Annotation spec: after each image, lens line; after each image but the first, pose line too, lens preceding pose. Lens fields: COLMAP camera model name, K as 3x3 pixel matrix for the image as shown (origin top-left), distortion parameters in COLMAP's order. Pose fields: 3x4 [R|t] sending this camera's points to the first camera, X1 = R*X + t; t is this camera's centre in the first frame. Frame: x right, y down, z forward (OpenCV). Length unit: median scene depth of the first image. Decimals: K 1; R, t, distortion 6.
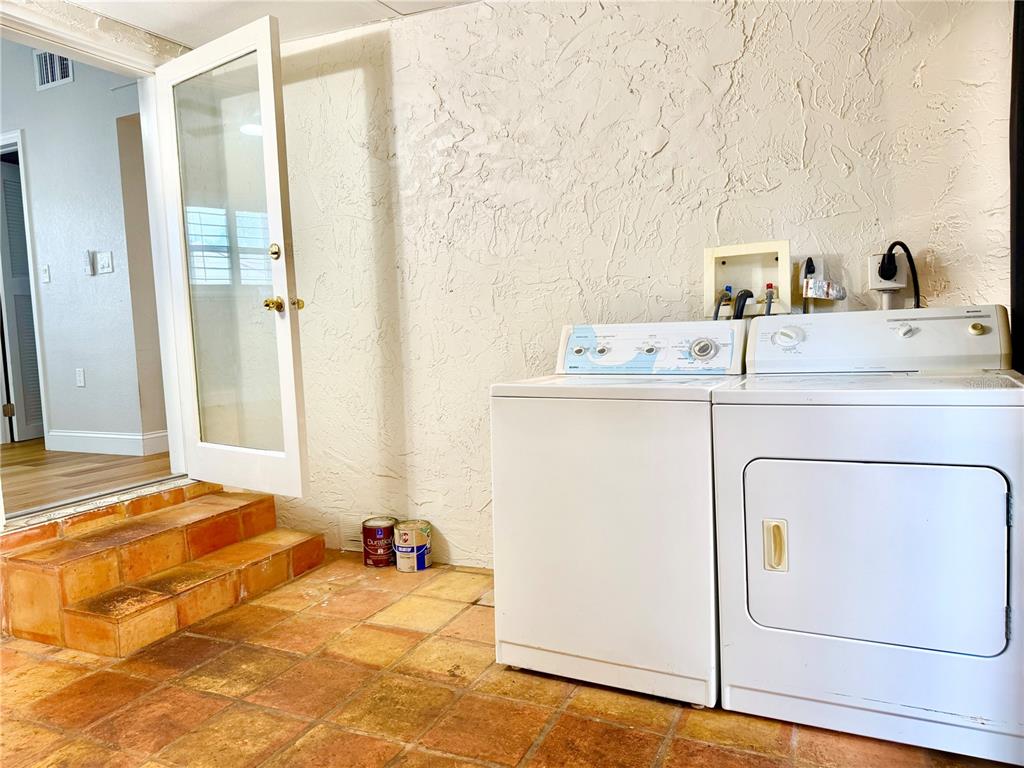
lens RADIAL K [[748.5, 0, 512.0], [0, 748.5, 384.0], [0, 0, 1]] dist [-0.002900, -0.001359]
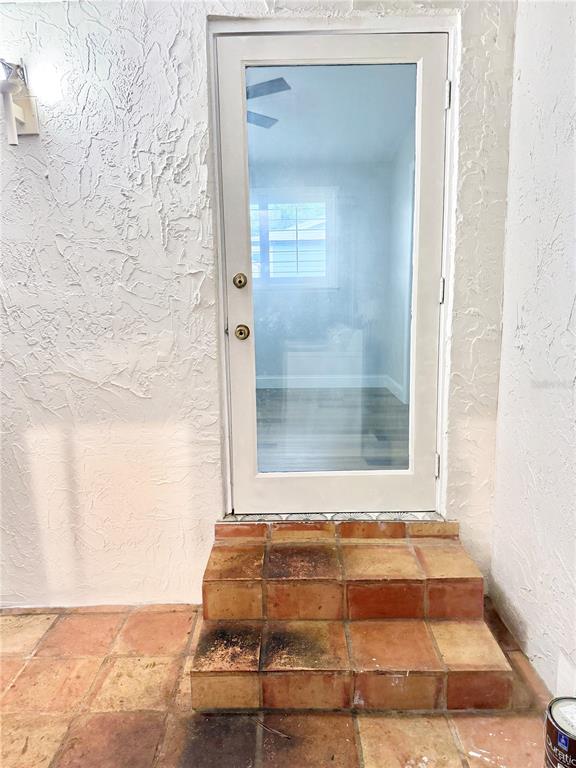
lens RADIAL K [[561.4, 0, 288.0], [0, 561.4, 384.0], [0, 0, 1]] dist [-0.002900, -0.001359]
pose [[0.414384, 0.190277, -0.889989, 0.080764], [-0.068018, 0.981640, 0.178202, -0.157503], [0.907557, -0.013309, 0.419718, 0.696340]]
